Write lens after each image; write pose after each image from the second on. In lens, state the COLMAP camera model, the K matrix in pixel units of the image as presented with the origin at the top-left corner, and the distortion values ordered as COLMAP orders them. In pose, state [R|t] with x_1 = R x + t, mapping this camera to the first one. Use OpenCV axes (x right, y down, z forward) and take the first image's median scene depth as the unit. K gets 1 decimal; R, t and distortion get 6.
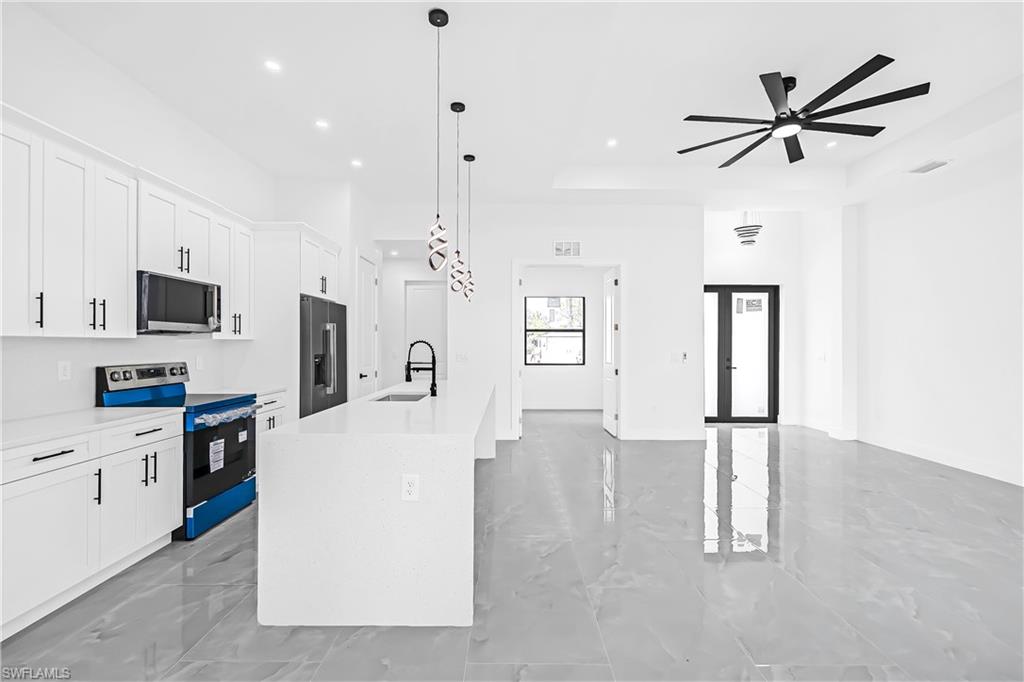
lens RADIAL K [[448.9, 0, 512.0], [0, 448.9, 341.0], [0, 0, 1]] dist [-0.000815, -0.000200]
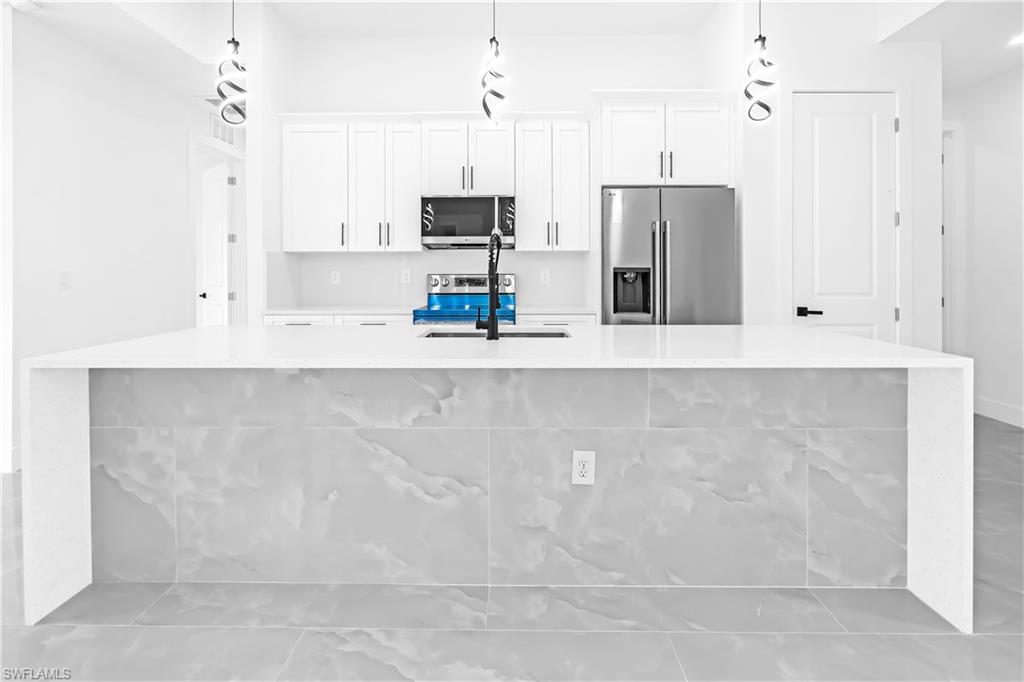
lens RADIAL K [[474.4, 0, 511.6], [0, 474.4, 274.8], [0, 0, 1]] dist [-0.000762, 0.000043]
pose [[-0.009108, 0.001820, -0.999957, 0.414573], [0.008981, 0.999958, 0.001738, 0.051337], [0.999918, -0.008965, -0.009124, 1.130824]]
